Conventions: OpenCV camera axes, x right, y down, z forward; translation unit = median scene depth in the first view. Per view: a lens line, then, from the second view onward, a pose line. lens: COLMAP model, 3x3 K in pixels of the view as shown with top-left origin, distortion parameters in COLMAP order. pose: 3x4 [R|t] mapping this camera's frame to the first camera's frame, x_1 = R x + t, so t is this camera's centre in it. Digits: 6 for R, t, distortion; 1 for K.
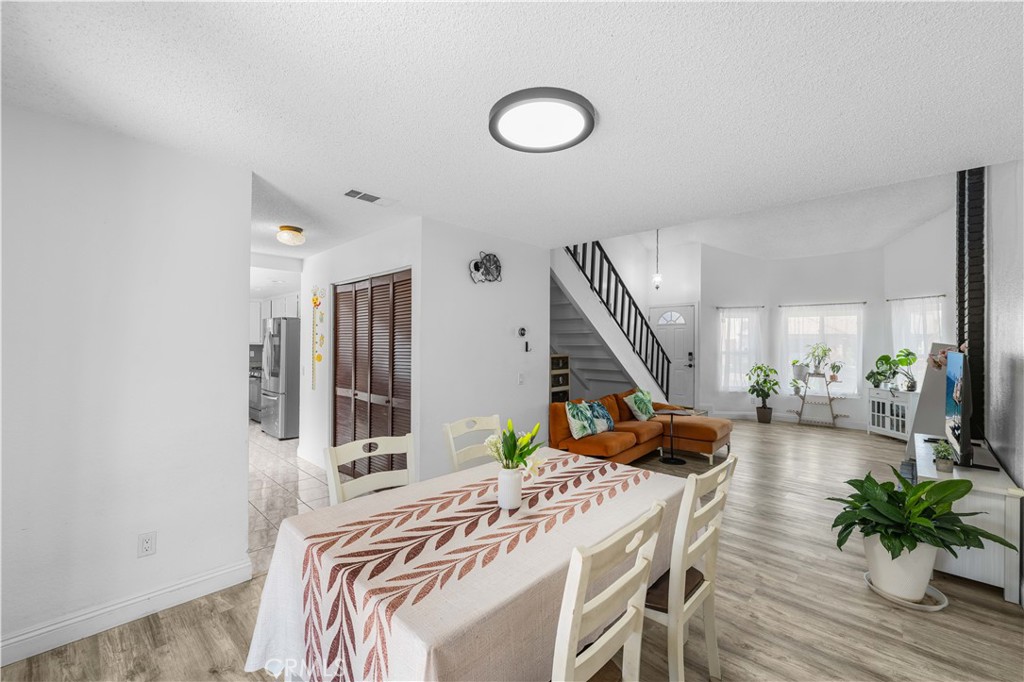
lens RADIAL K [[419.0, 0, 517.0], [0, 419.0, 341.1], [0, 0, 1]] dist [0.001596, -0.000514]
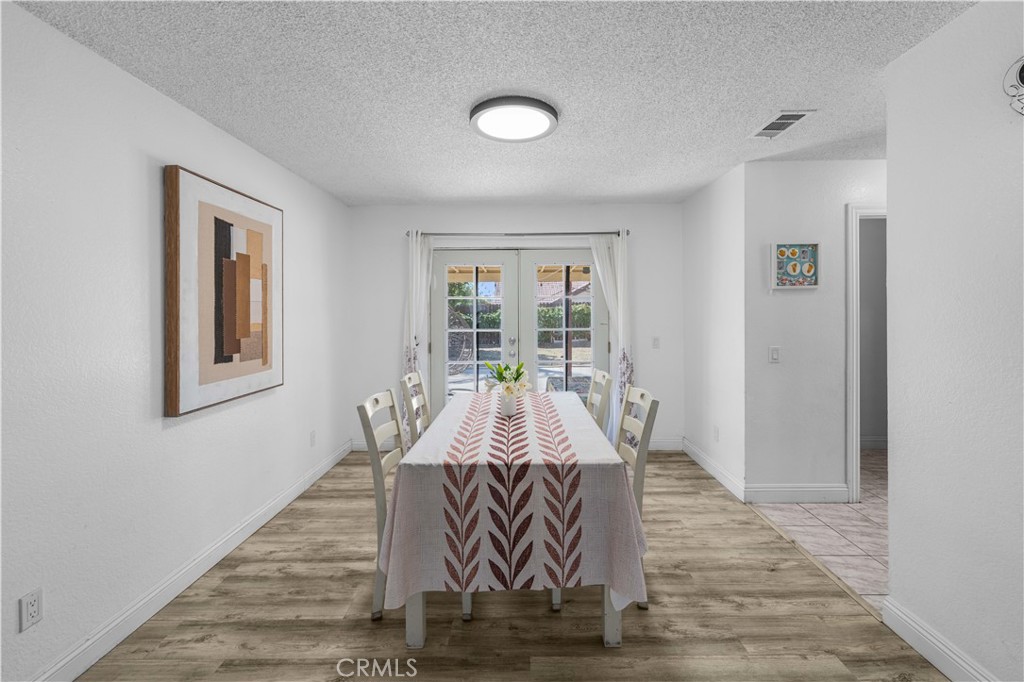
lens RADIAL K [[419.0, 0, 514.0], [0, 419.0, 314.0], [0, 0, 1]] dist [0.001596, -0.000514]
pose [[-0.728501, -0.007291, -0.685006, 0.285662], [-0.003624, 0.999970, -0.006789, 0.009159], [0.685036, -0.002463, -0.728505, 0.584219]]
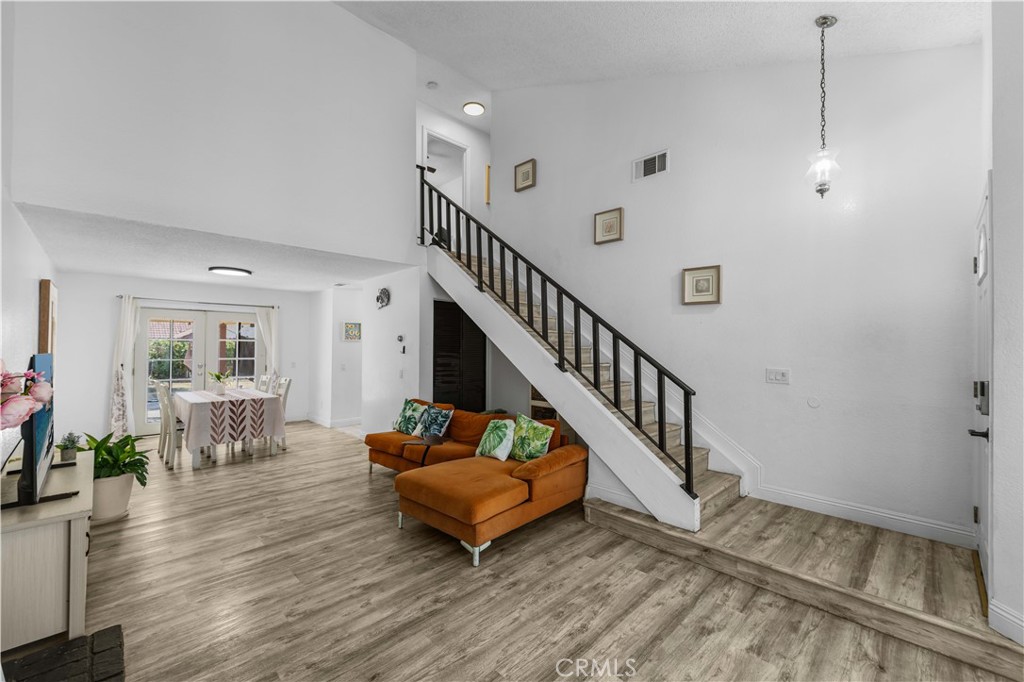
lens RADIAL K [[419.0, 0, 510.4], [0, 419.0, 342.3], [0, 0, 1]] dist [0.001596, -0.000514]
pose [[-0.027405, -0.026535, -0.999272, 0.935254], [-0.004945, 0.999639, -0.026409, 0.010626], [0.999612, 0.004218, -0.027526, 0.955450]]
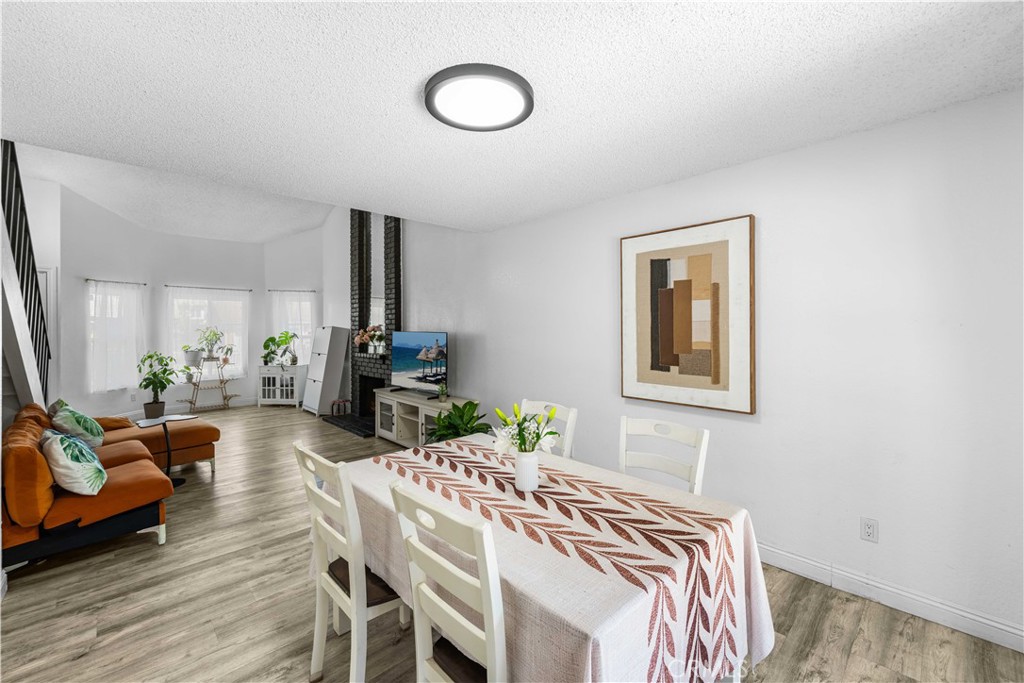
lens RADIAL K [[419.0, 0, 515.2], [0, 419.0, 337.1], [0, 0, 1]] dist [0.001596, -0.000514]
pose [[0.043137, -0.027190, 0.998699, -0.280642], [-0.002098, 0.999625, 0.027306, -0.000283], [-0.999067, -0.003273, 0.043064, 0.270371]]
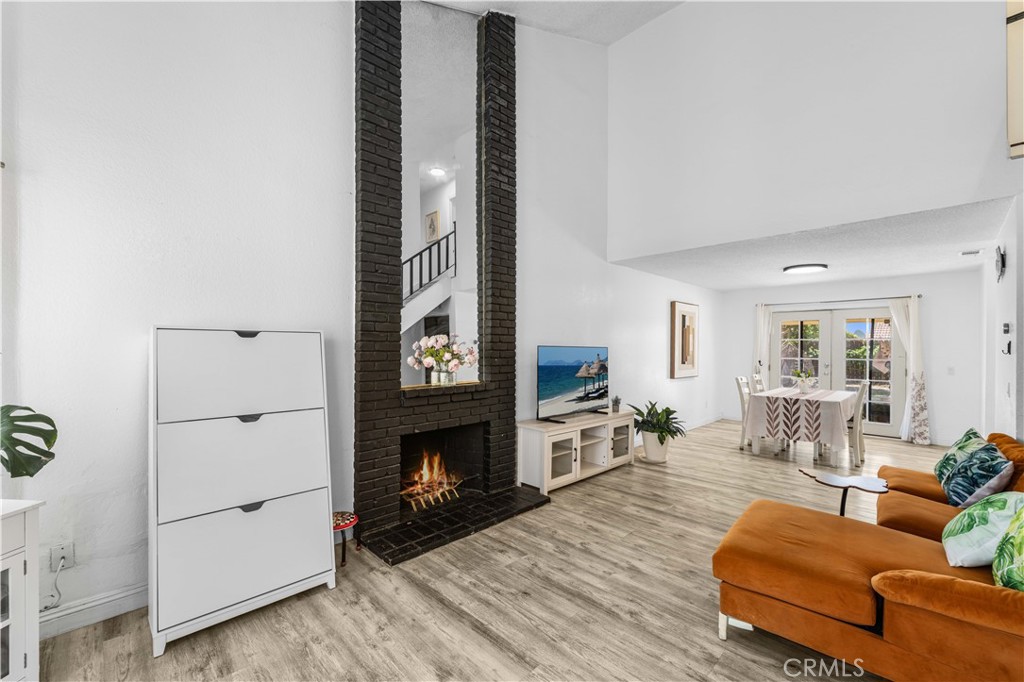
lens RADIAL K [[419.0, 0, 514.8], [0, 419.0, 346.1], [0, 0, 1]] dist [0.001596, -0.000514]
pose [[-0.999539, -0.021135, 0.021795, 0.637931], [-0.021166, 0.999775, -0.001206, 0.015500], [-0.021765, -0.001667, -0.999762, 1.238305]]
